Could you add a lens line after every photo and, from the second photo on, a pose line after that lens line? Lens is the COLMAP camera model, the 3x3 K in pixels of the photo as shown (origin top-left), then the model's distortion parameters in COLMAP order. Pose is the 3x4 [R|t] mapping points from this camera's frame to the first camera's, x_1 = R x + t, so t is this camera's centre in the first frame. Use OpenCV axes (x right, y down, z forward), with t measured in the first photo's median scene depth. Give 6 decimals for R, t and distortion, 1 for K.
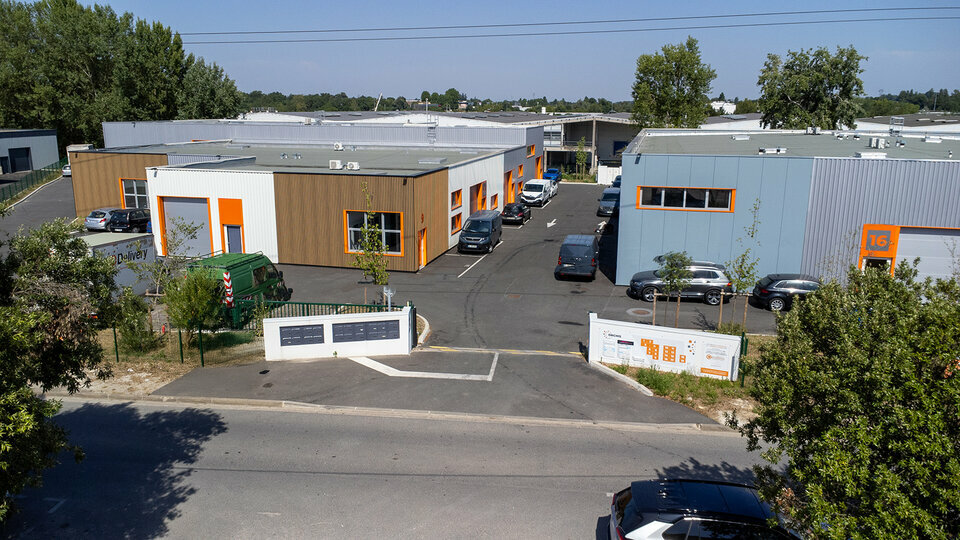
lens RADIAL K [[694.6, 0, 480.0], [0, 694.6, 270.0], [0, 0, 1]] dist [0.032109, -0.052265]
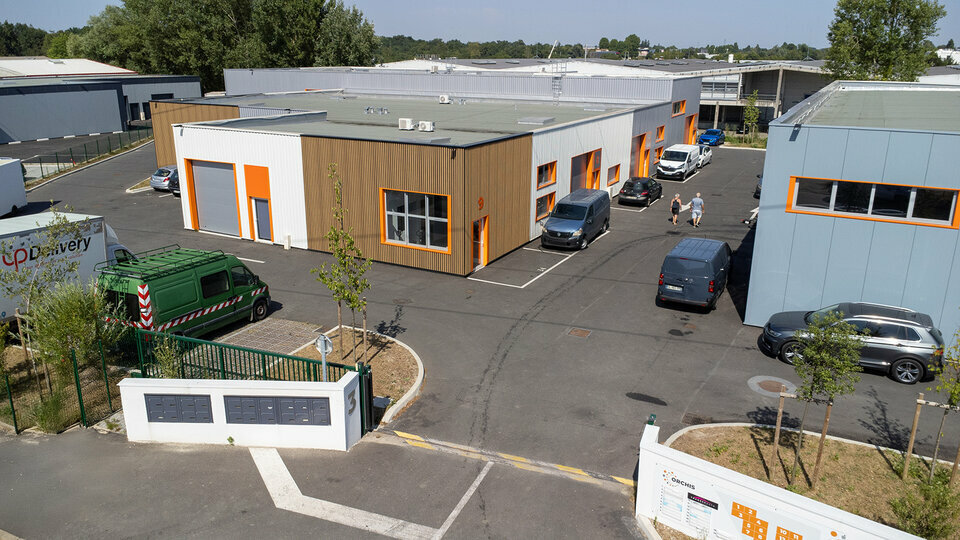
lens RADIAL K [[694.6, 0, 480.0], [0, 694.6, 270.0], [0, 0, 1]] dist [0.032109, -0.052265]
pose [[0.969288, 0.073186, -0.234786, 0.072560], [-0.056672, 0.995470, 0.076337, -0.046005], [0.239309, -0.060687, 0.969045, 0.212895]]
